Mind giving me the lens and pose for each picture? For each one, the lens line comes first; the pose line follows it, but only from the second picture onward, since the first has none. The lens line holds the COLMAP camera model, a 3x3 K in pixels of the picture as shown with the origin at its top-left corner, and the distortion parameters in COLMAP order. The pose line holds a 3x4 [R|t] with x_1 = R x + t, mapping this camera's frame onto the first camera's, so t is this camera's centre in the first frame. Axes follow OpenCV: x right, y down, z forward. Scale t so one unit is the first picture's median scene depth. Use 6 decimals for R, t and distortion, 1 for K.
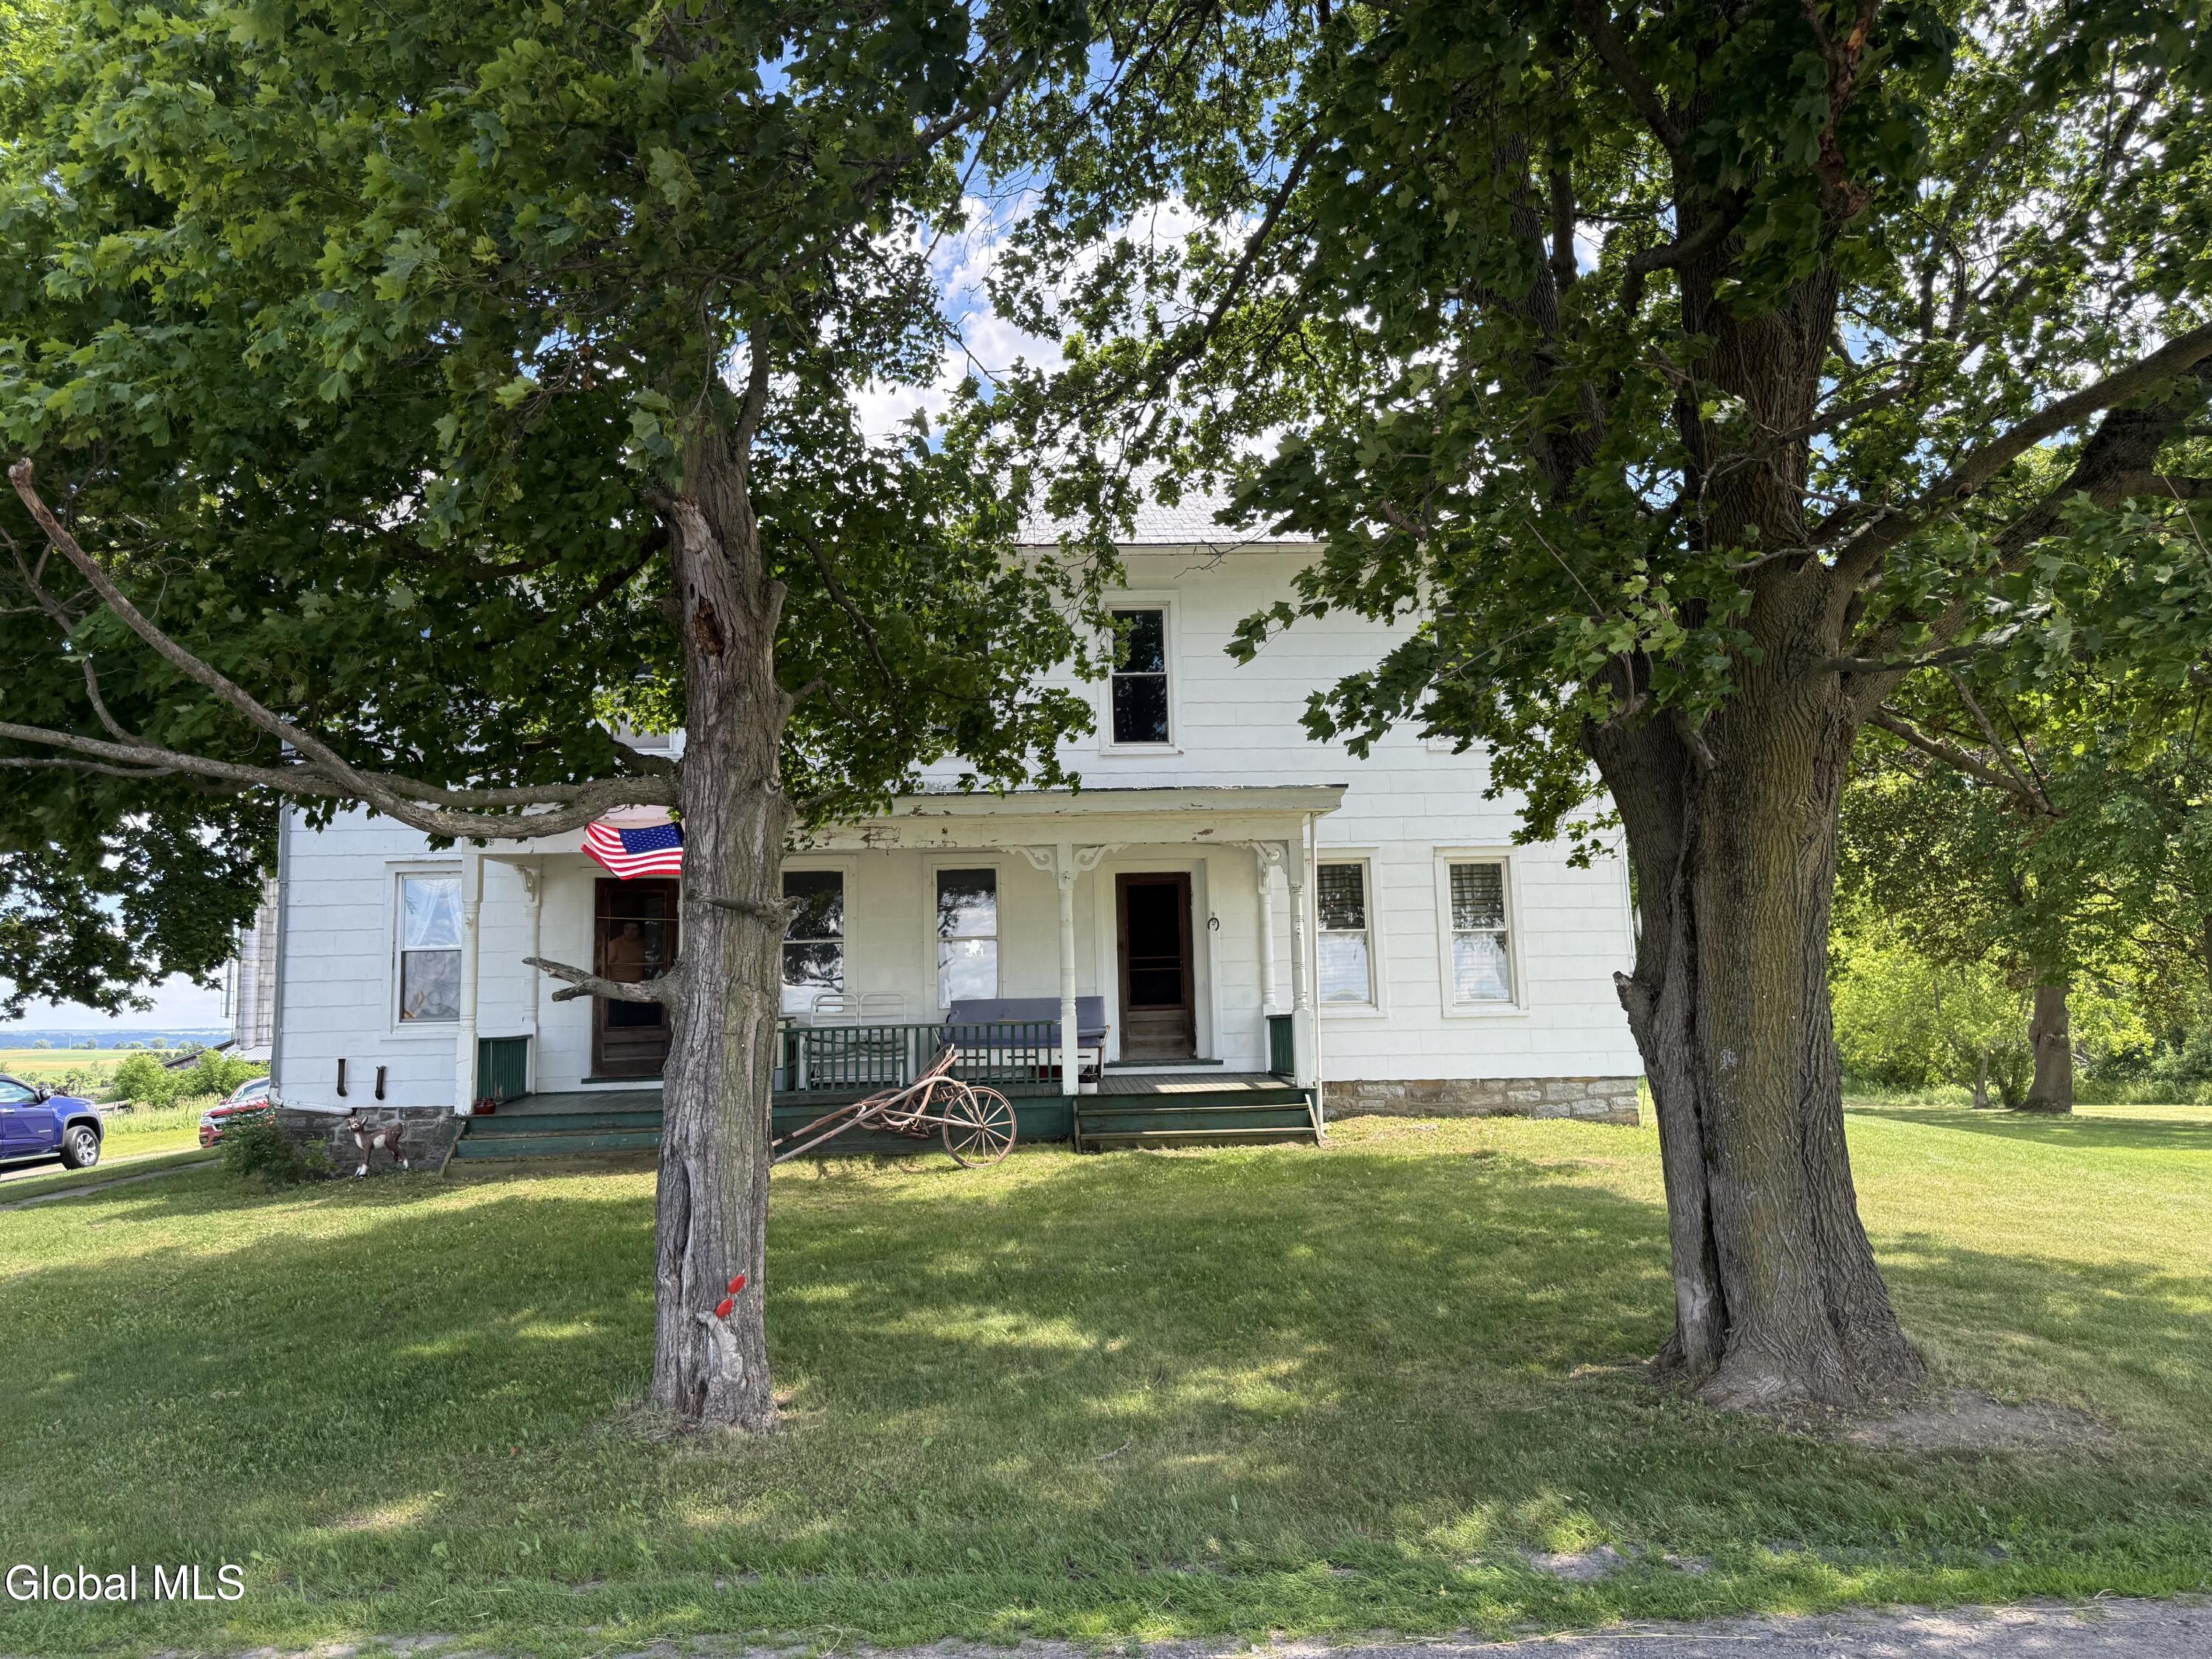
lens RADIAL K [[1524.4, 0, 1106.0], [0, 1524.4, 829.5], [0, 0, 1]] dist [0.133003, -0.195697]
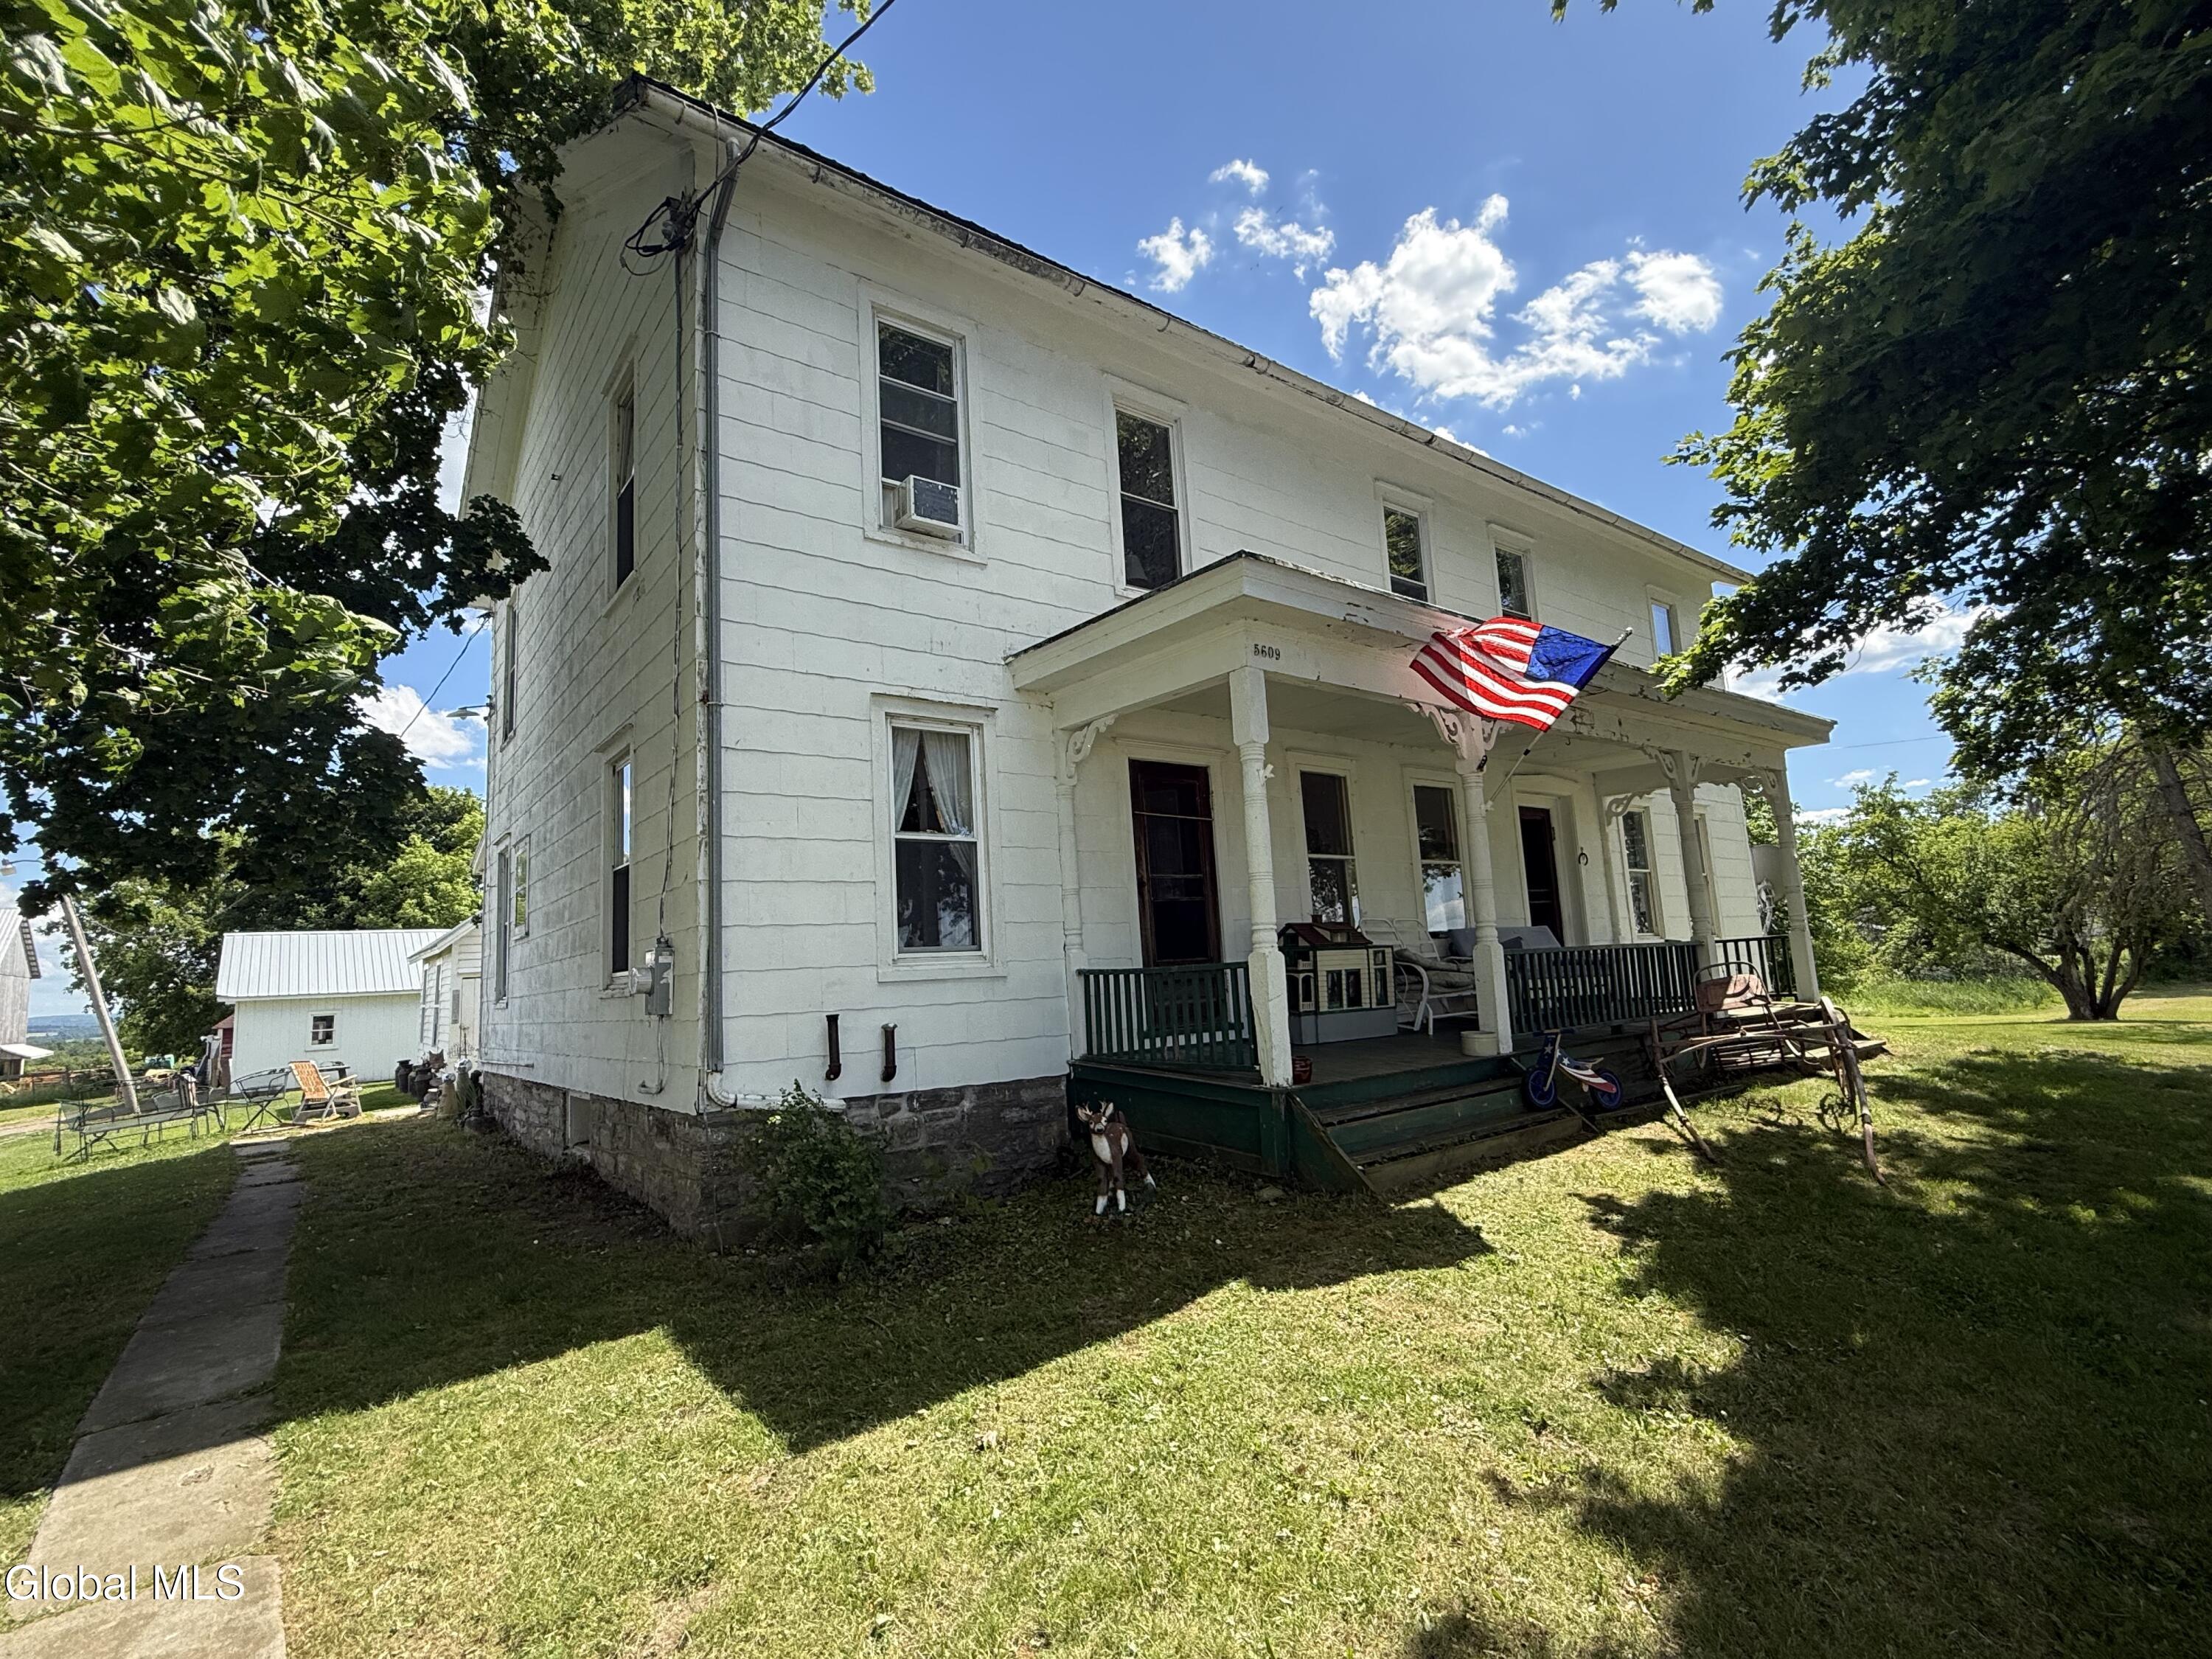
lens RADIAL K [[1030.8, 0, 1106.0], [0, 1030.8, 829.5], [0, 0, 1]] dist [0.001482, 0.000082]
pose [[0.829575, 0.060749, 0.555080, -0.620553], [-0.035057, 0.997770, -0.056805, 0.096879], [-0.557293, 0.027665, 0.829855, 0.623237]]
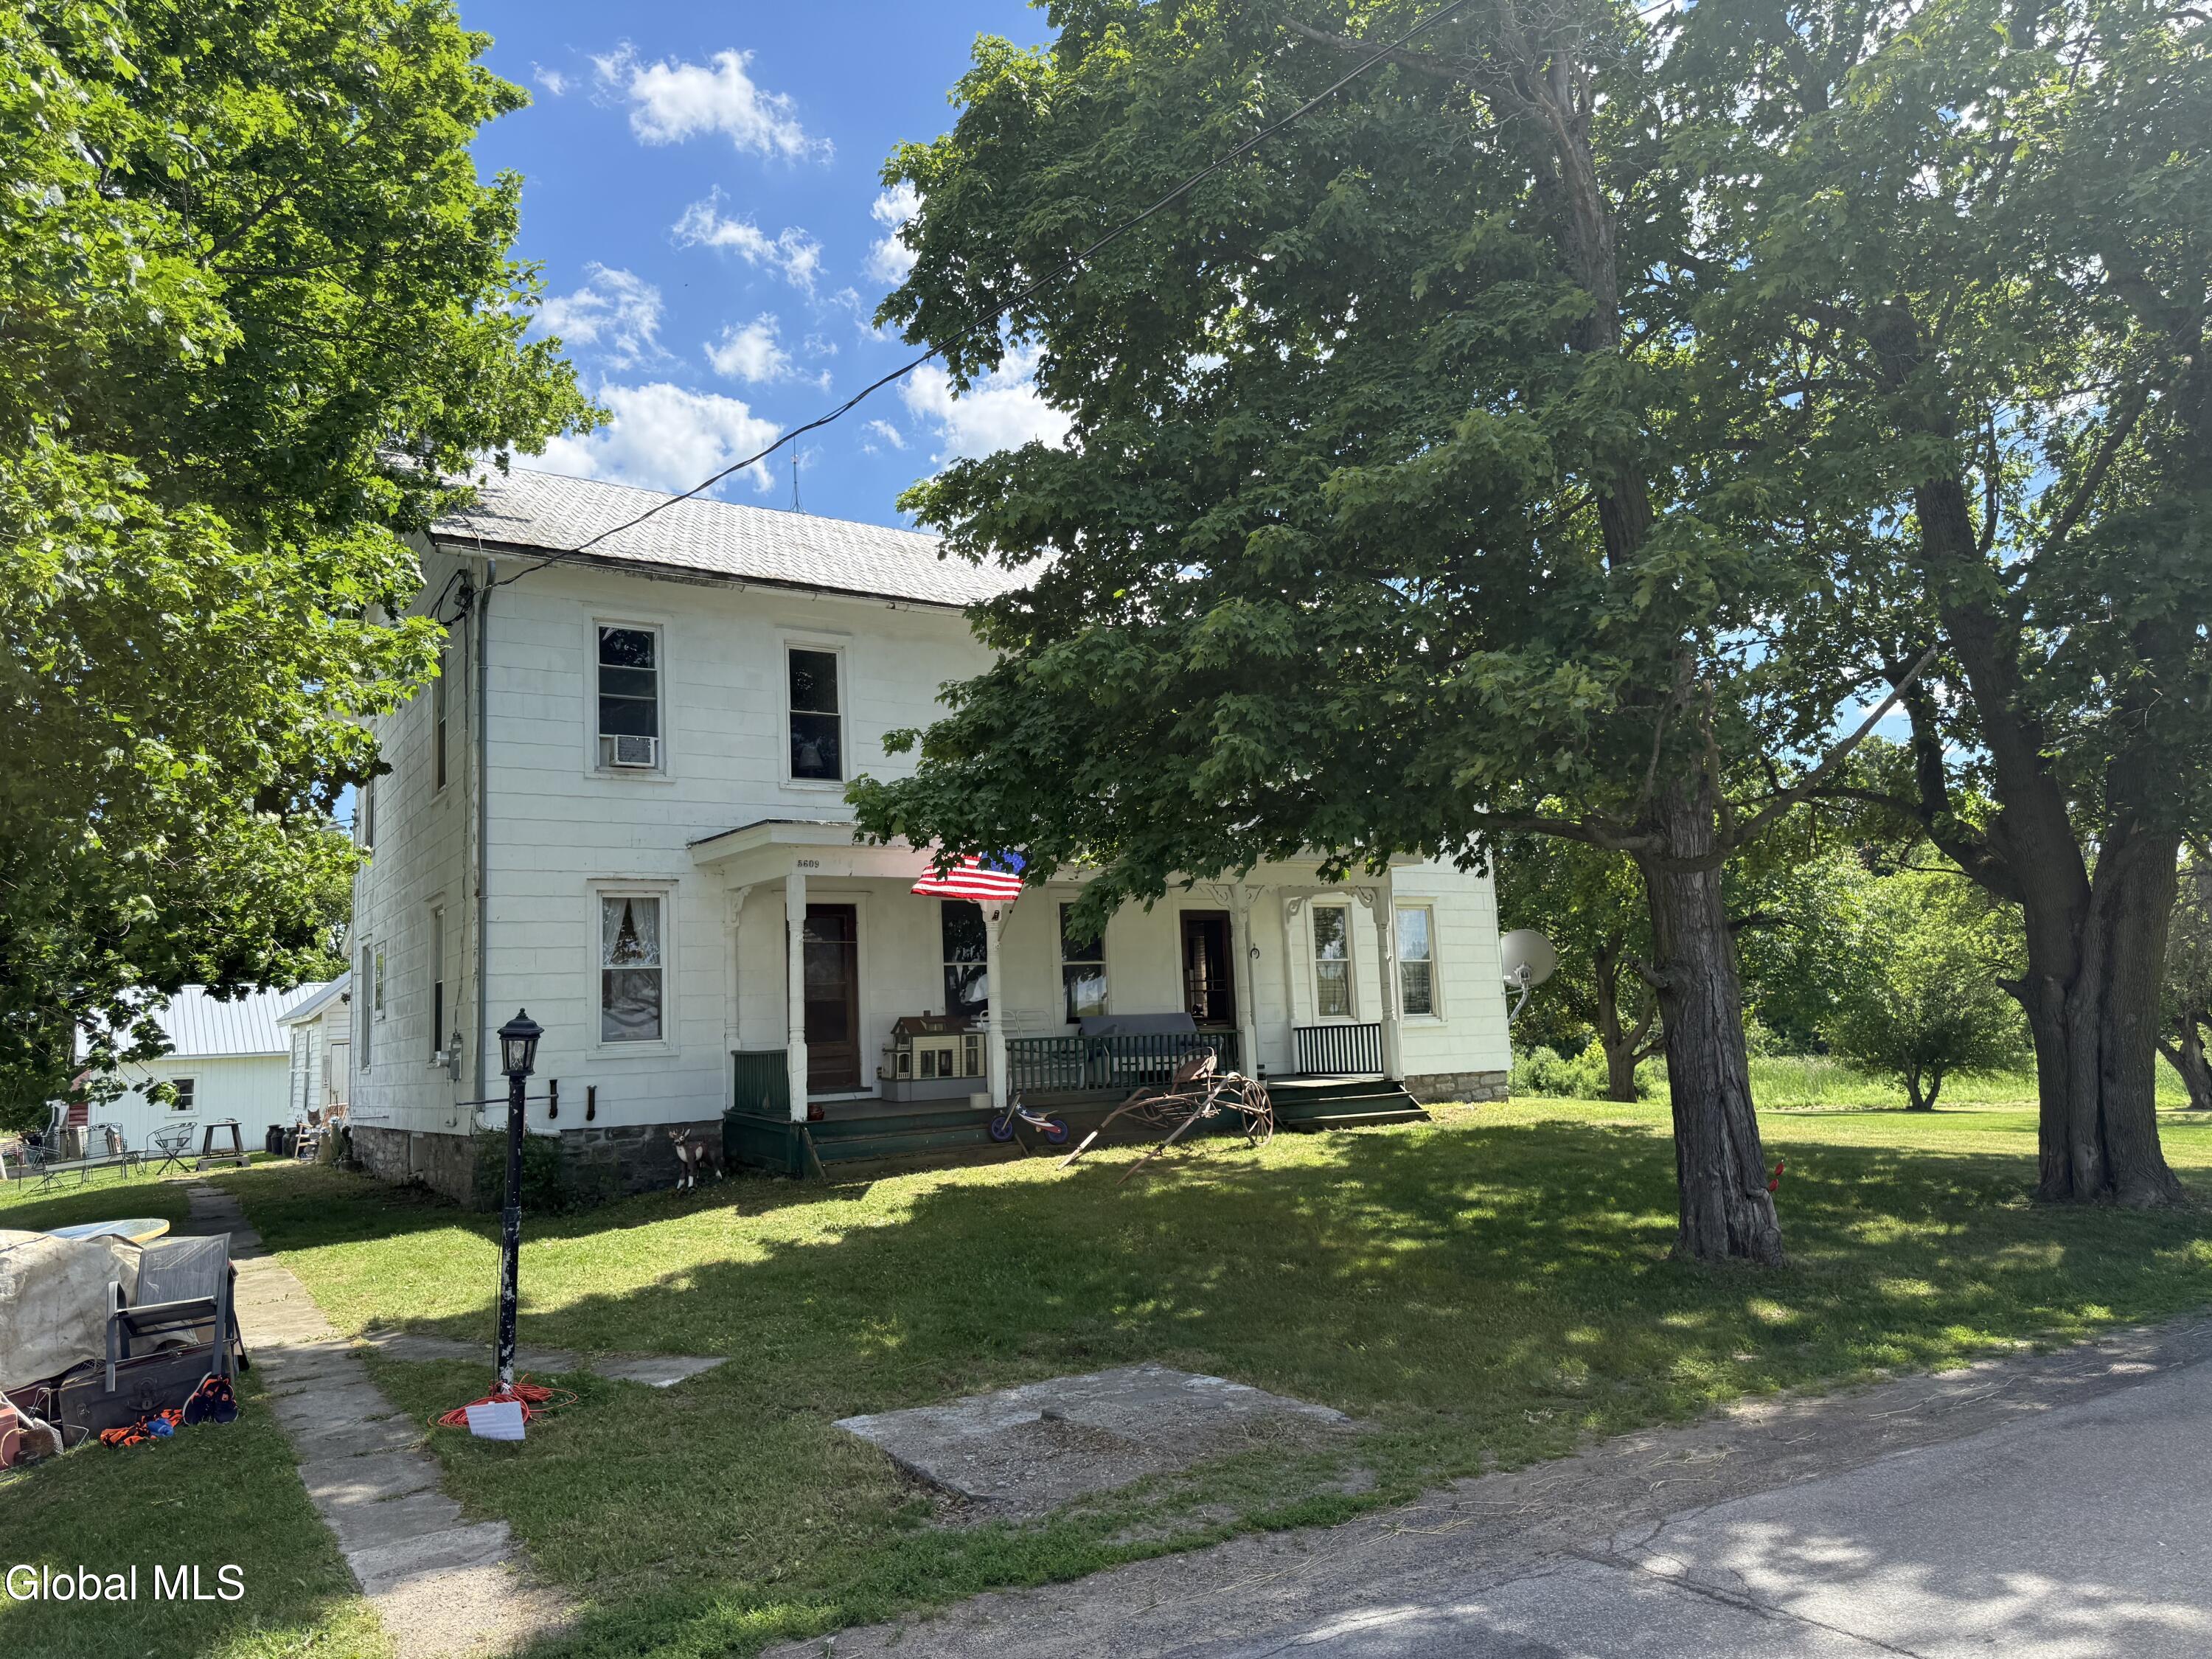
lens RADIAL K [[1524.4, 0, 1106.0], [0, 1524.4, 829.5], [0, 0, 1]] dist [0.133003, -0.195697]
pose [[0.876415, 0.051313, 0.478816, -0.656659], [-0.035622, 0.998491, -0.041804, 0.019836], [-0.480238, 0.019581, 0.876920, -0.014532]]
